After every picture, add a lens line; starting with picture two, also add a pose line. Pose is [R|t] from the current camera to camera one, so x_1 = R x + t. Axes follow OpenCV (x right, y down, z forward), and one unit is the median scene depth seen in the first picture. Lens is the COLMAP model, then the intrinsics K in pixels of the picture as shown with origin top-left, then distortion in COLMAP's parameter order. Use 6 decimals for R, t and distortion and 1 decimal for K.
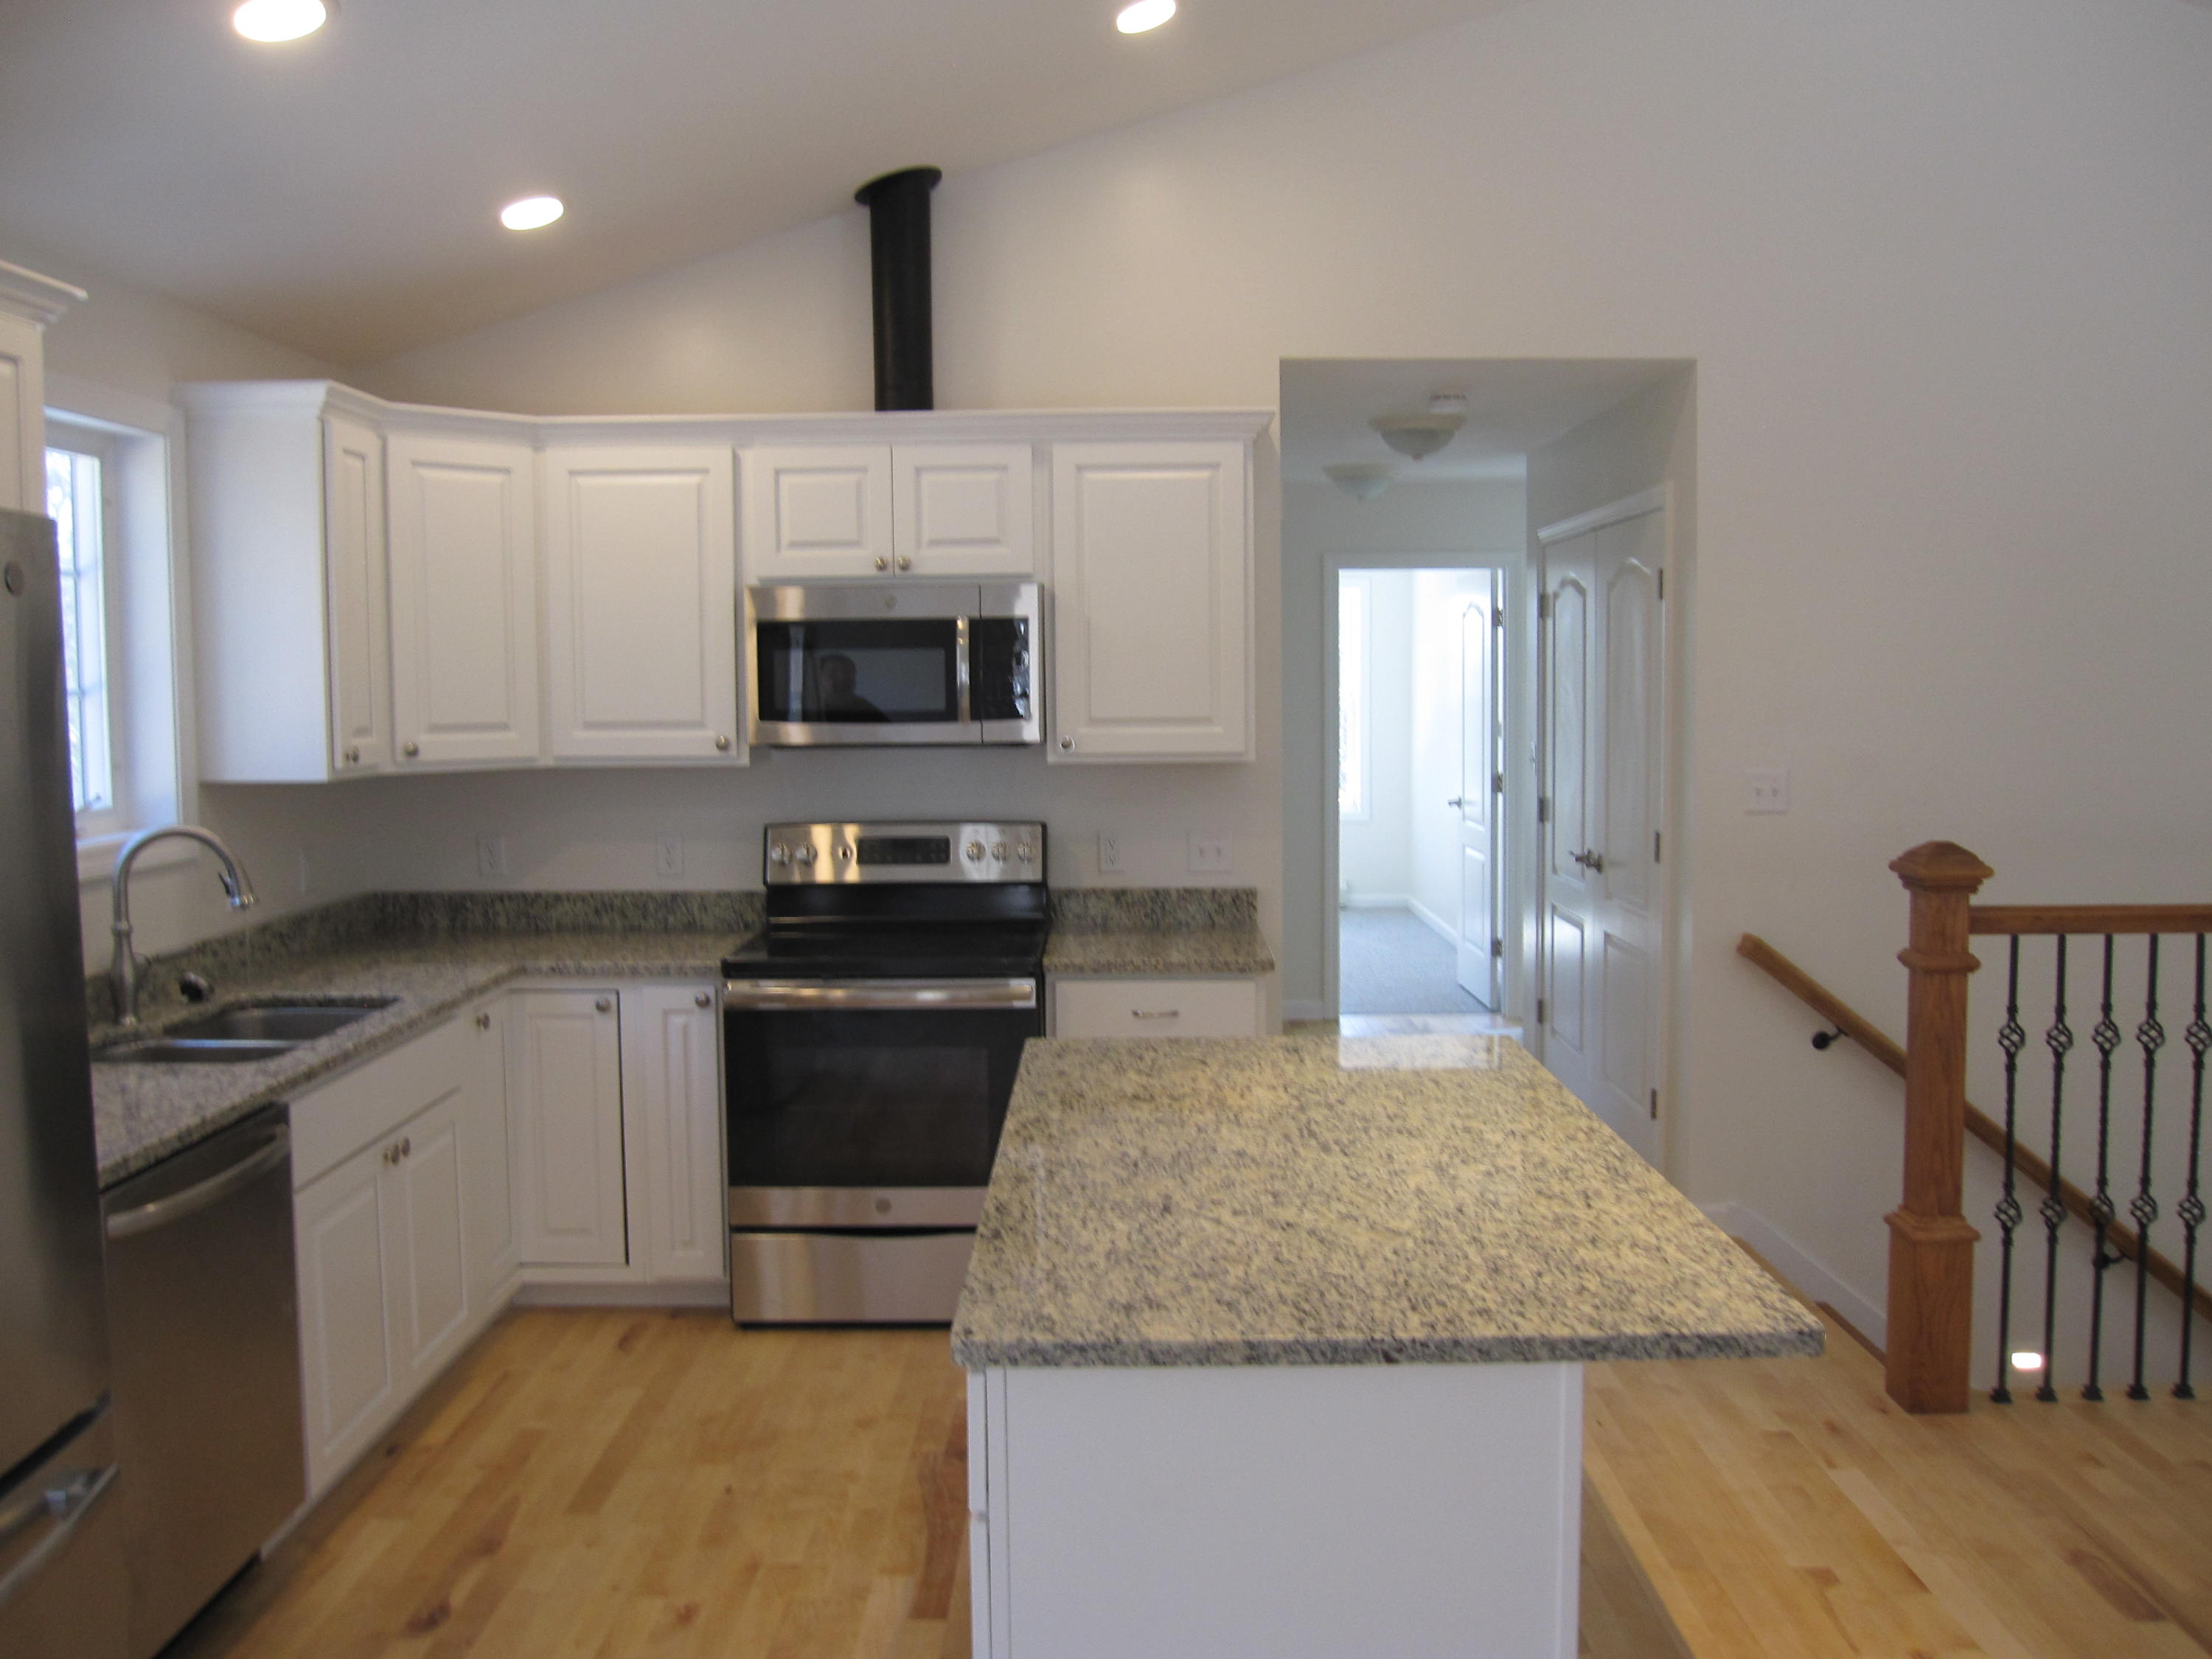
lens RADIAL K [[2038.0, 0, 1106.0], [0, 2038.0, 829.5], [0, 0, 1]] dist [0.048117, -0.010567]
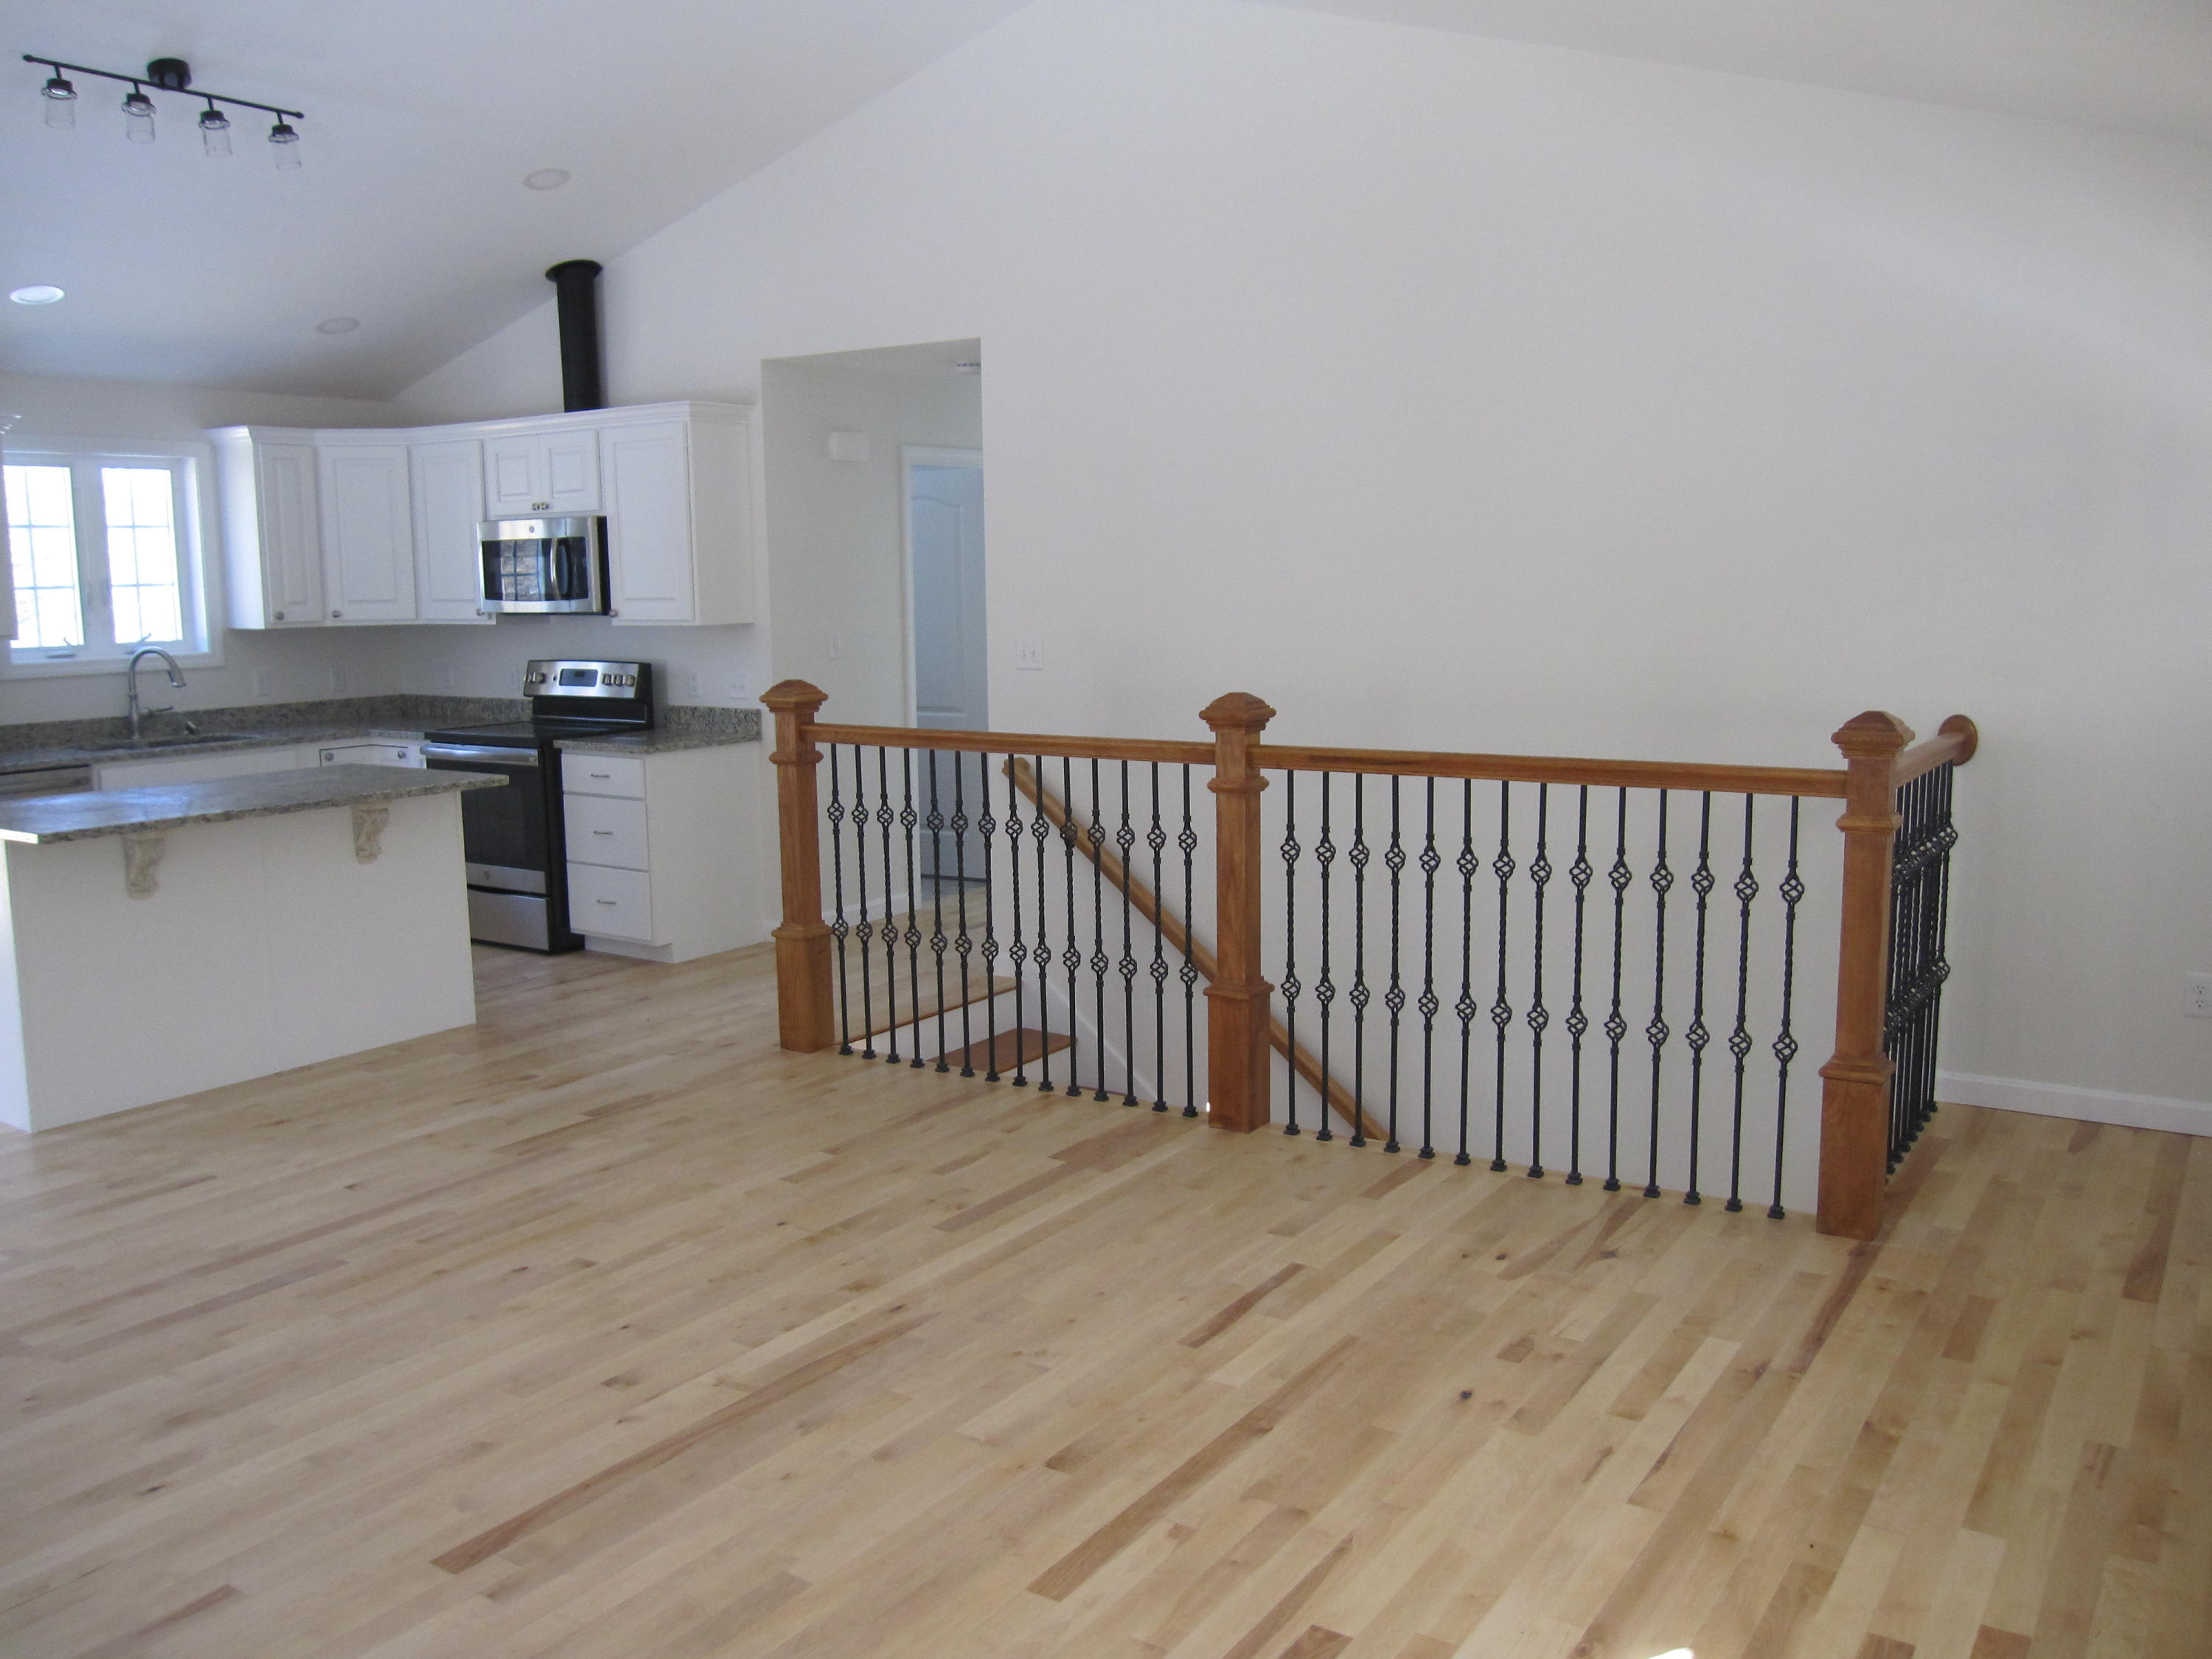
lens RADIAL K [[1803.0, 0, 1106.0], [0, 1803.0, 829.5], [0, 0, 1]] dist [0.135591, 0.001009]
pose [[0.804814, 0.070277, -0.589351, 1.145434], [-0.027414, 0.996307, 0.081368, 0.000775], [0.592893, -0.049330, 0.803769, 0.037697]]
